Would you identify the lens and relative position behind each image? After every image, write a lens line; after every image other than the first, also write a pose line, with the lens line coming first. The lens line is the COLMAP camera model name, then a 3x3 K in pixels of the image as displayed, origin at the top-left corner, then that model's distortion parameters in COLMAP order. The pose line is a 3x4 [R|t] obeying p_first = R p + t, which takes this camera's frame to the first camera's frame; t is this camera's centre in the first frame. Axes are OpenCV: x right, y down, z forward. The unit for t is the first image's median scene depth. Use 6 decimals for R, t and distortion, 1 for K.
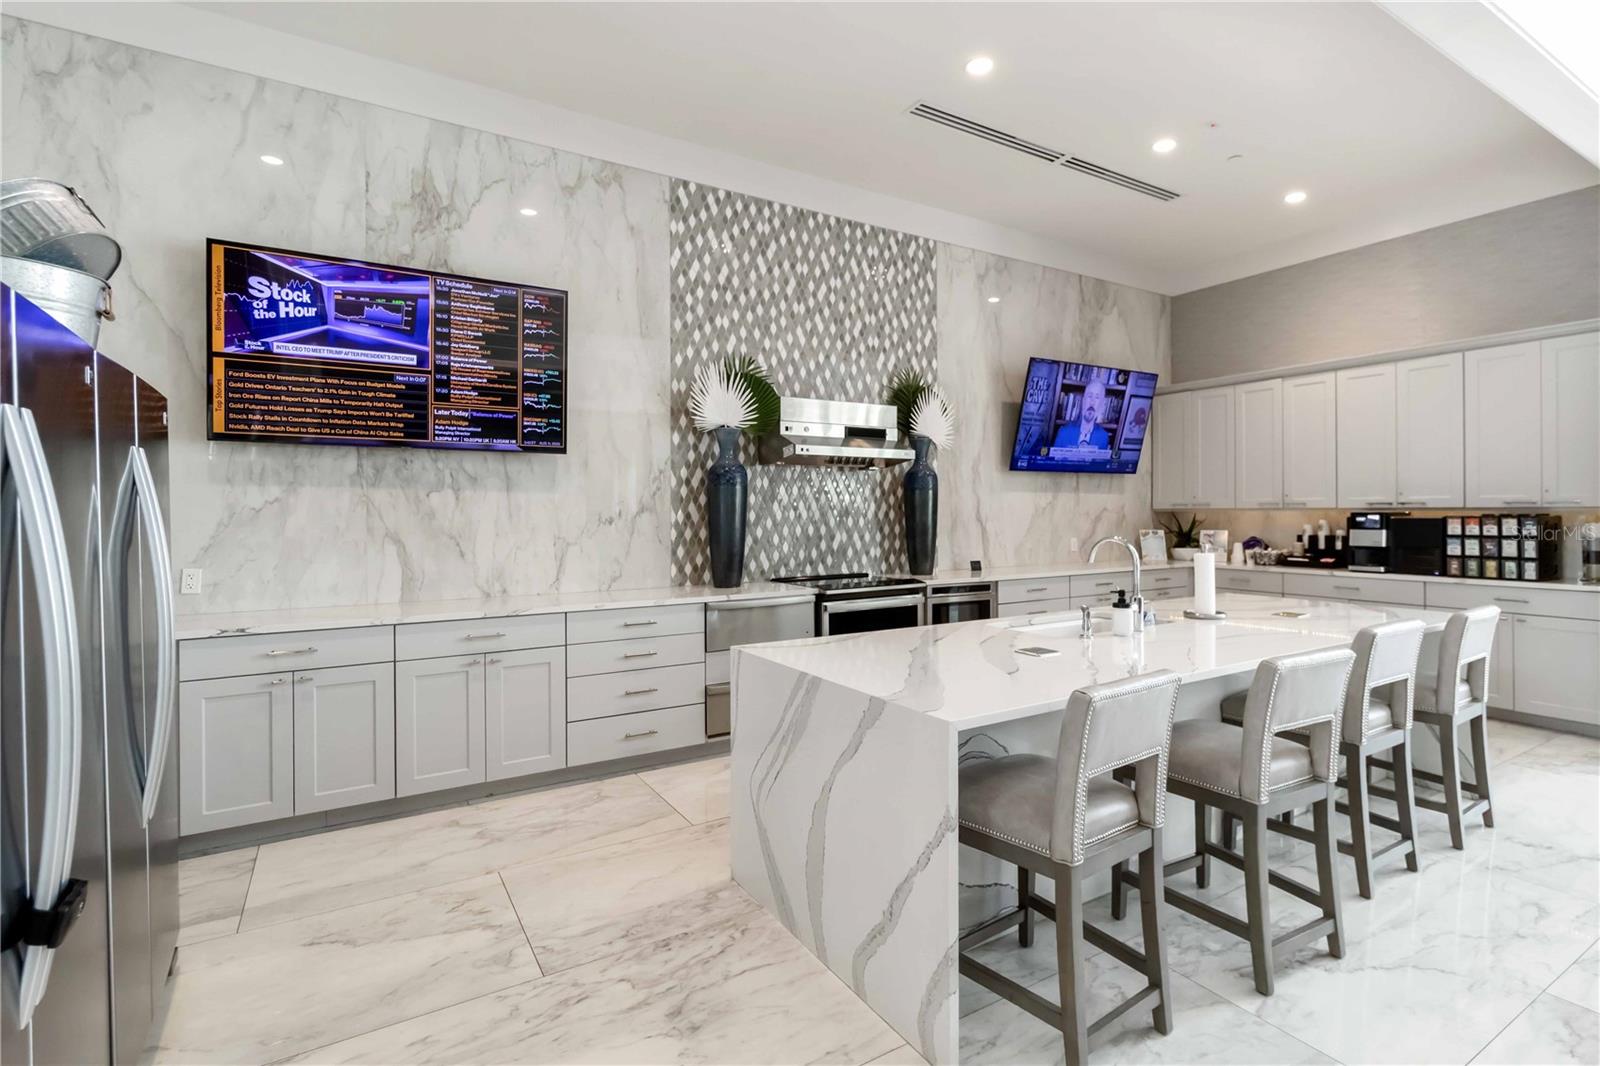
lens RADIAL K [[729.7, 0, 805.9], [0, 729.7, 510.4], [0, 0, 1]] dist [-0.007995, 0.001014]
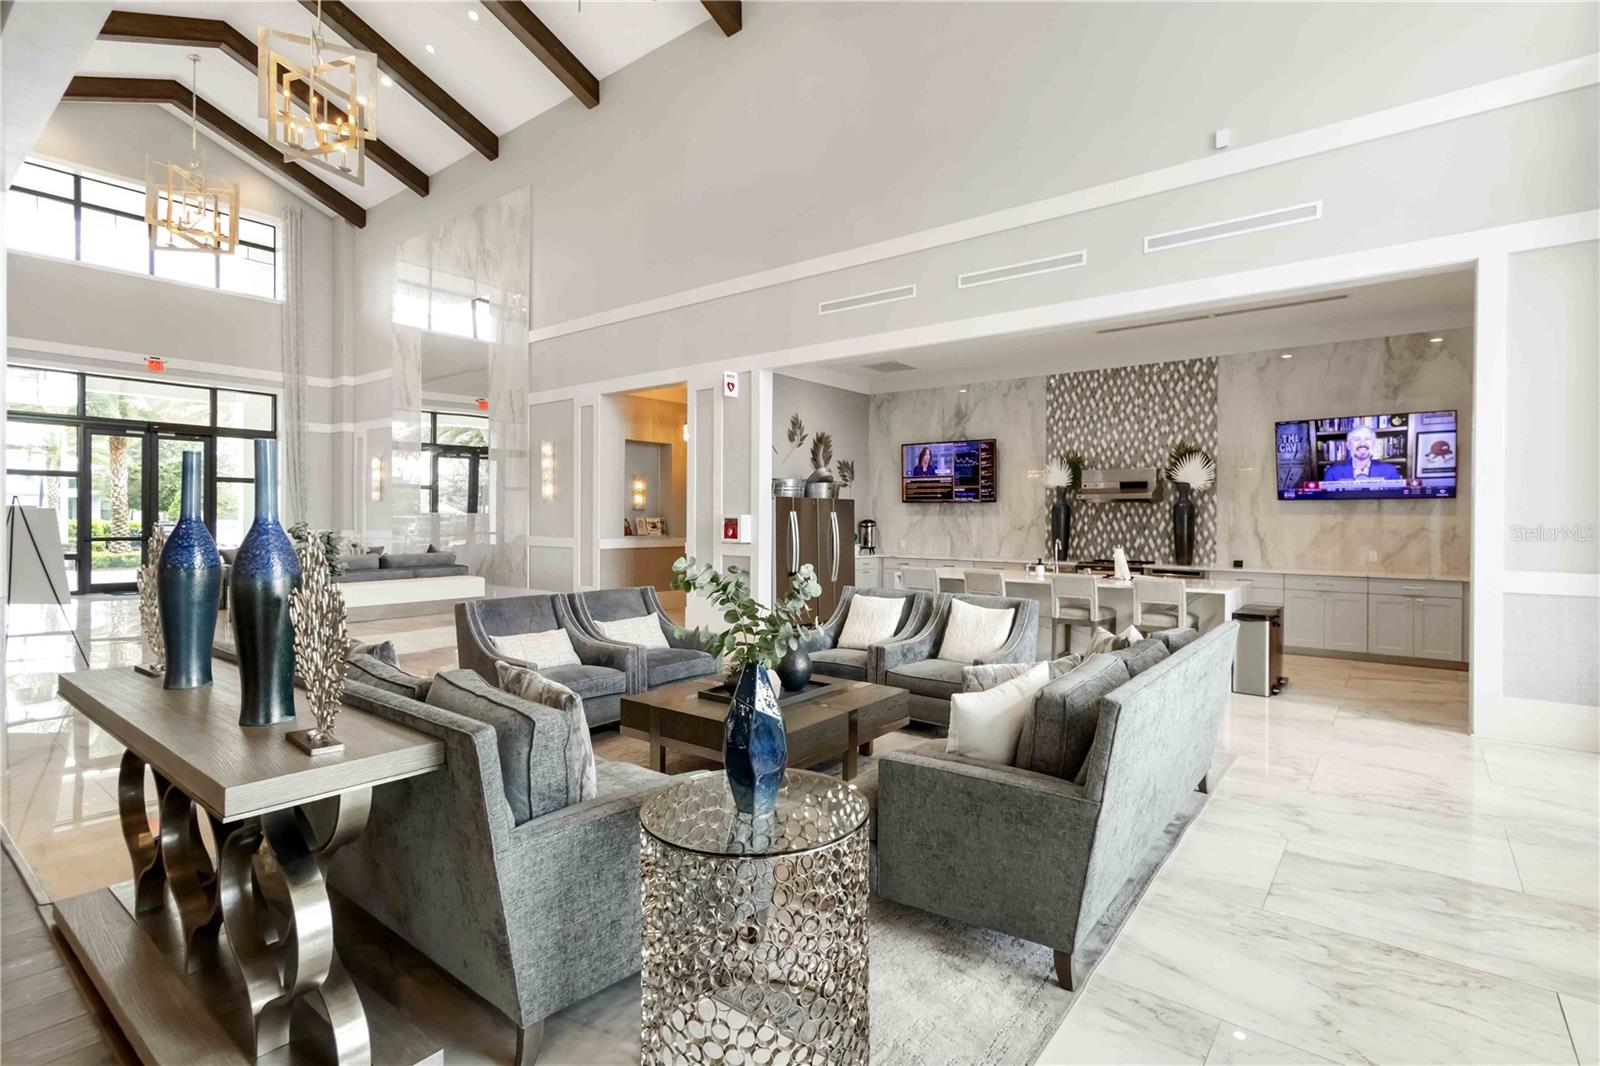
lens RADIAL K [[762.1, 0, 799.6], [0, 762.1, 526.8], [0, 0, 1]] dist [0.000997, -0.000935]
pose [[0.338685, 0.013424, -0.940804, 1.538369], [-0.012128, 0.999877, 0.009901, -0.006484], [0.940822, 0.008057, 0.338806, -0.438112]]
